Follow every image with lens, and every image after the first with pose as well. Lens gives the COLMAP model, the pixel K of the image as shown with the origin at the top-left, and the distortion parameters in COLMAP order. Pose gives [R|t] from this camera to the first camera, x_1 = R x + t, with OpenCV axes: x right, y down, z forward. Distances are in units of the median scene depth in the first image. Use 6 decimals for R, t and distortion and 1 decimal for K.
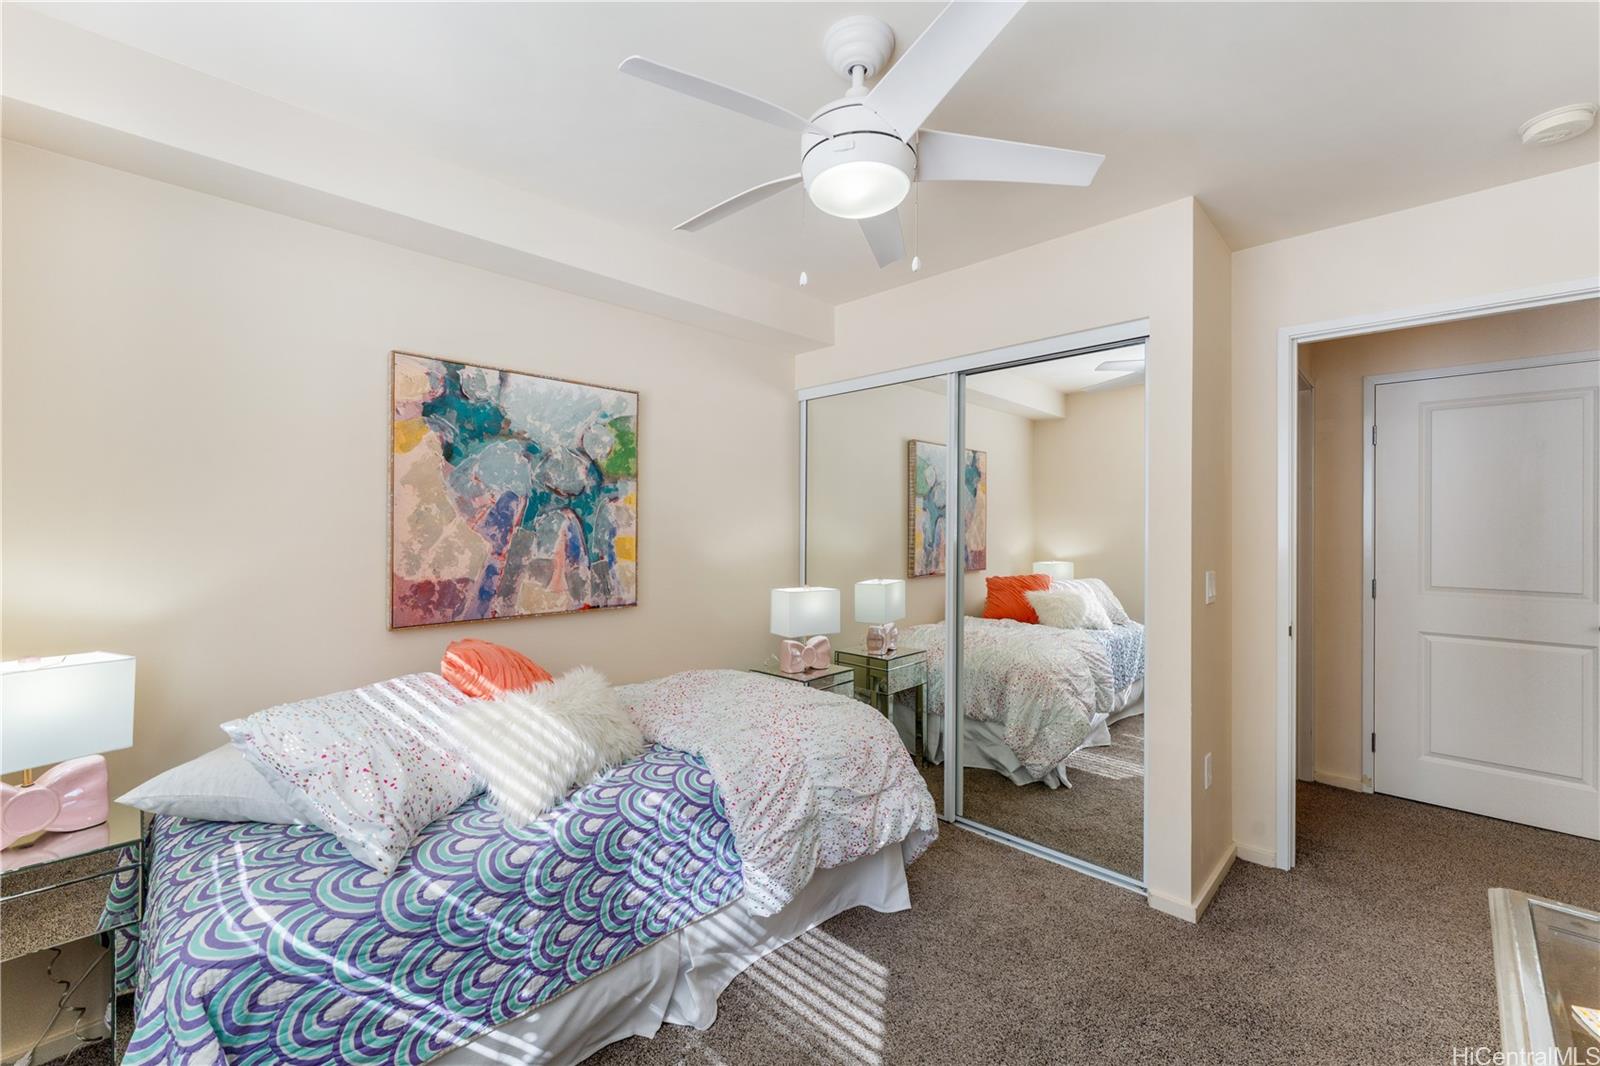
lens RADIAL K [[648.9, 0, 797.7], [0, 648.9, 526.0], [0, 0, 1]] dist [0.005178, -0.001329]
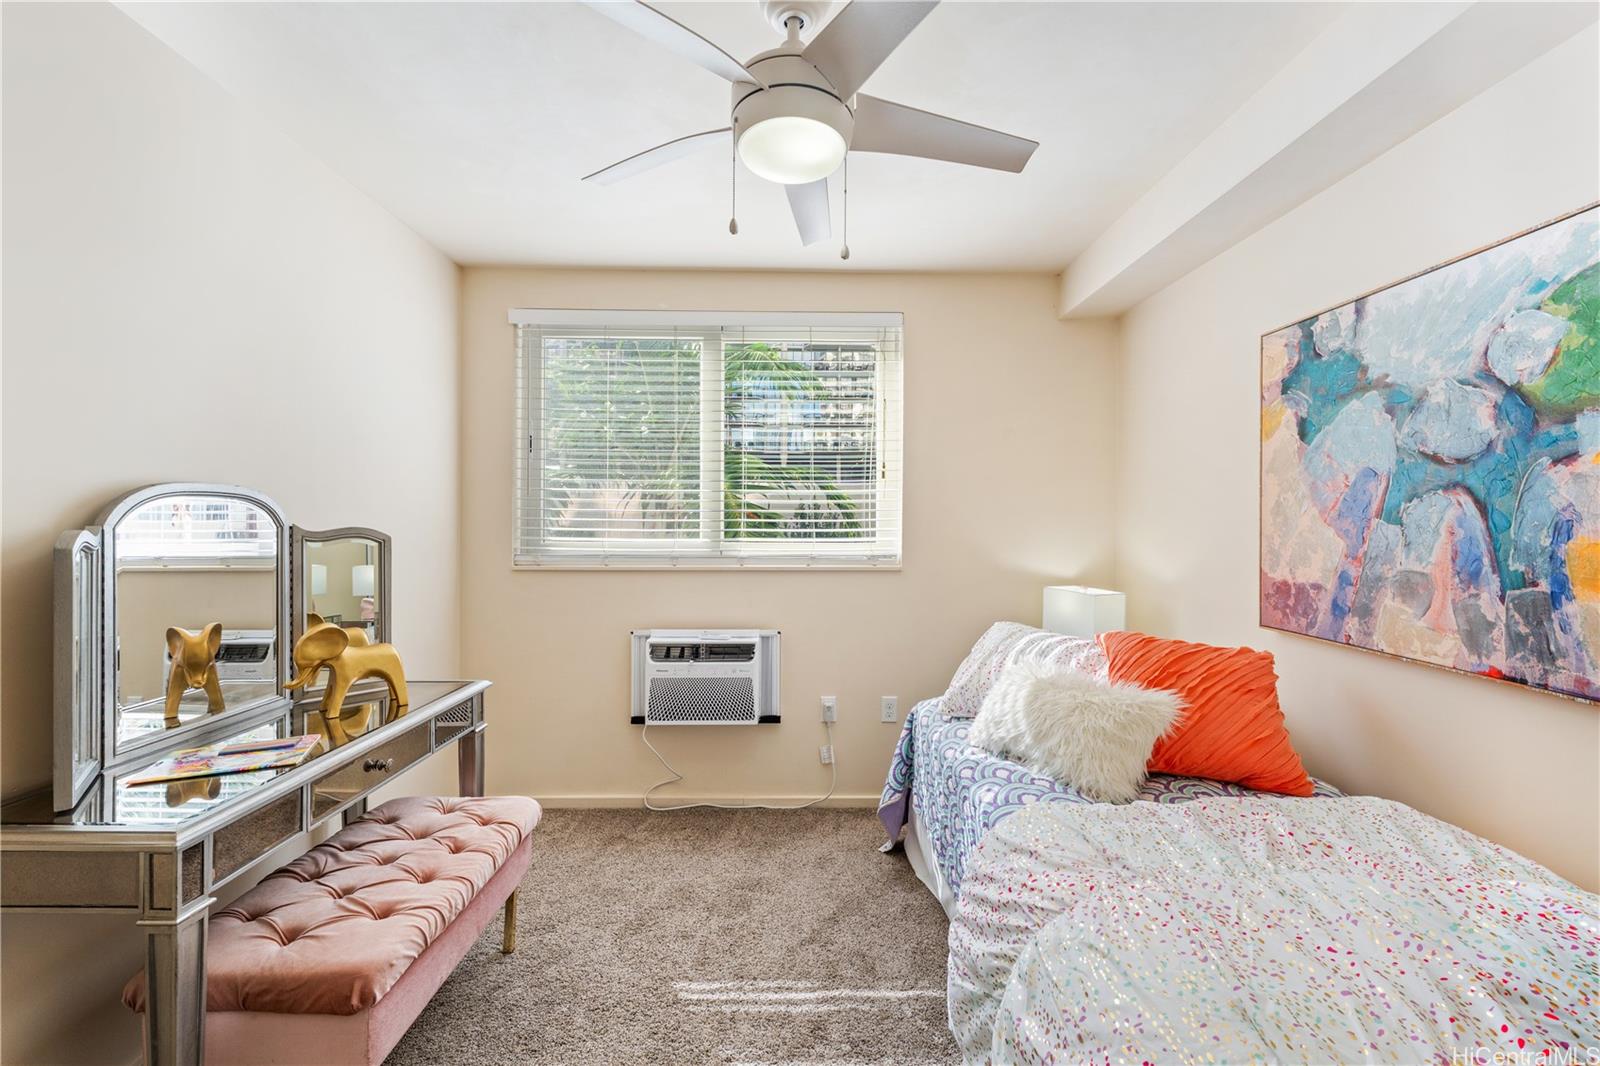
lens RADIAL K [[648.9, 0, 799.7], [0, 648.9, 527.3], [0, 0, 1]] dist [0.005178, -0.001329]
pose [[-0.708102, 0.003397, -0.706102, 0.468654], [-0.005382, 0.999933, 0.010208, 0.005979], [0.706090, 0.011029, -0.708036, 1.049671]]
